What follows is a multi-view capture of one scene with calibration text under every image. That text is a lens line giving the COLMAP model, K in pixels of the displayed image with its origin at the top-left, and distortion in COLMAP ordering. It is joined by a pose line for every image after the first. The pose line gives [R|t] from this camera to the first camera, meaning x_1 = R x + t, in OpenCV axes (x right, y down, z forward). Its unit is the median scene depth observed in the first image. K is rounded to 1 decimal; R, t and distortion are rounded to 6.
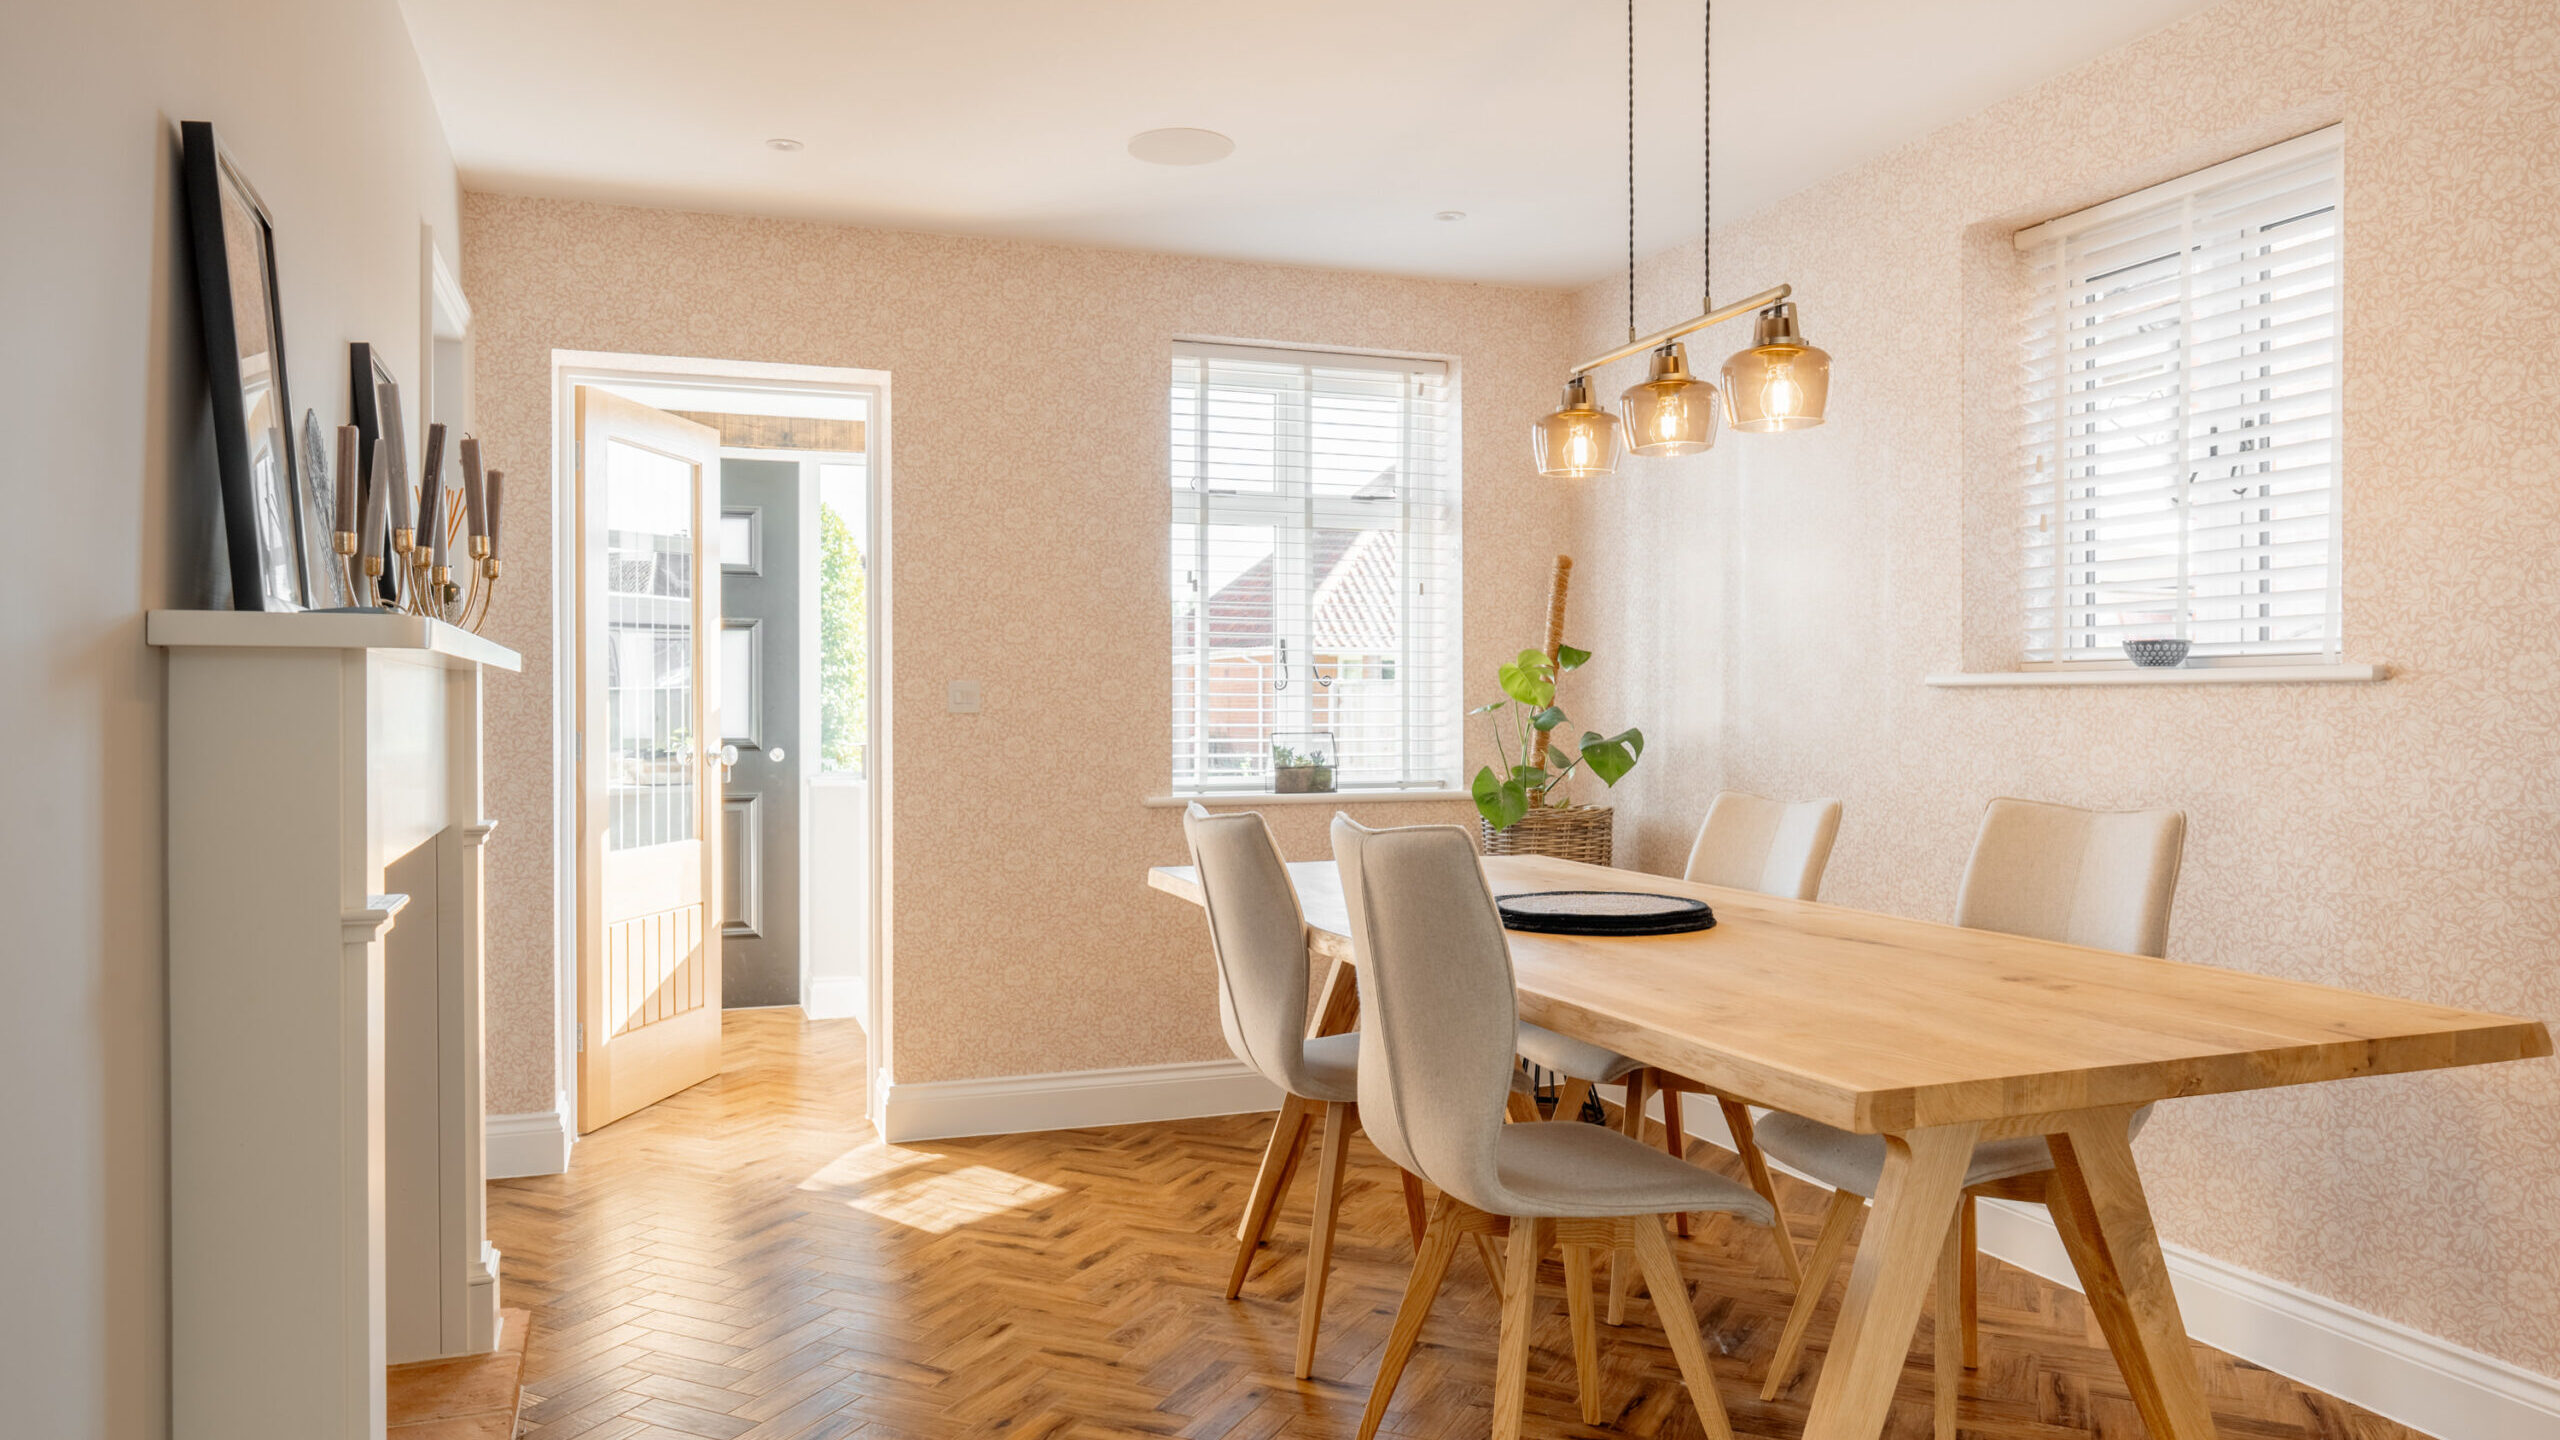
lens RADIAL K [[1718.1, 0, 1244.5], [0, 1718.1, 715.8], [0, 0, 1]] dist [-0.000853, -0.000750]
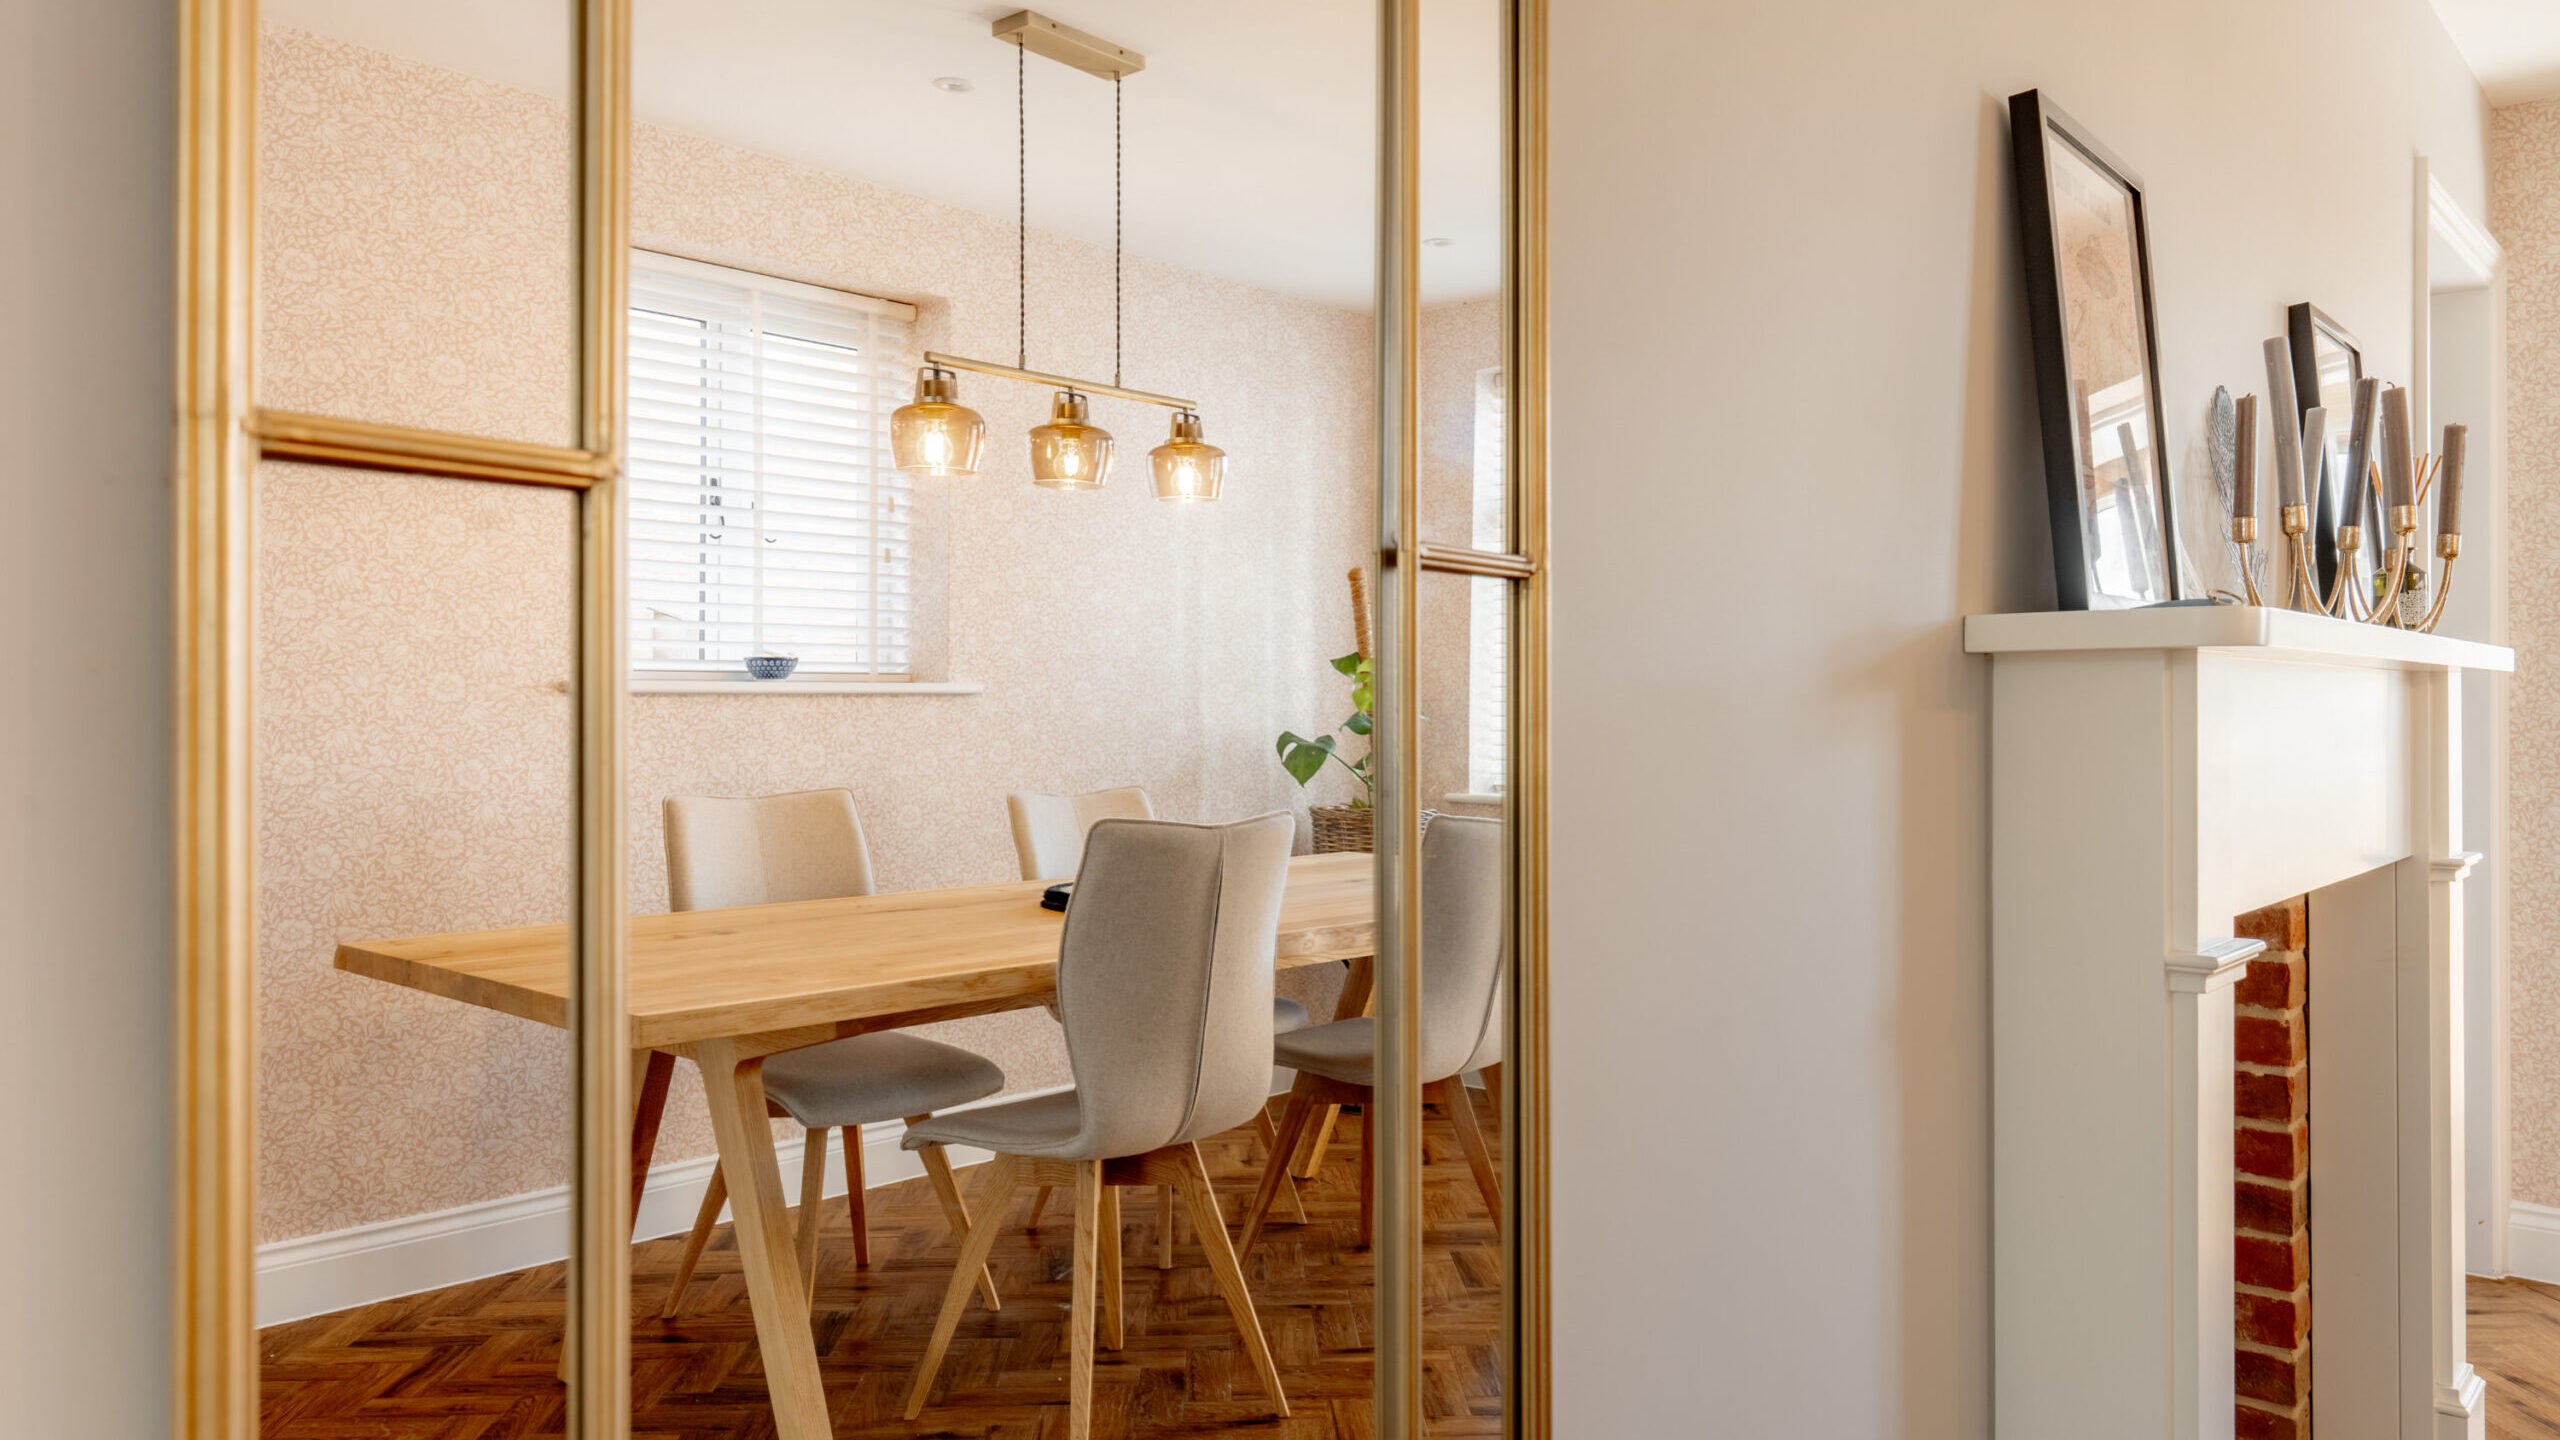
lens RADIAL K [[1718.1, 0, 1244.5], [0, 1718.1, 715.8], [0, 0, 1]] dist [-0.000853, -0.000750]
pose [[0.472182, -0.000103, -0.881501, 0.015562], [-0.003442, 0.999992, -0.001960, -0.002292], [0.881494, 0.003960, 0.472178, 0.188468]]
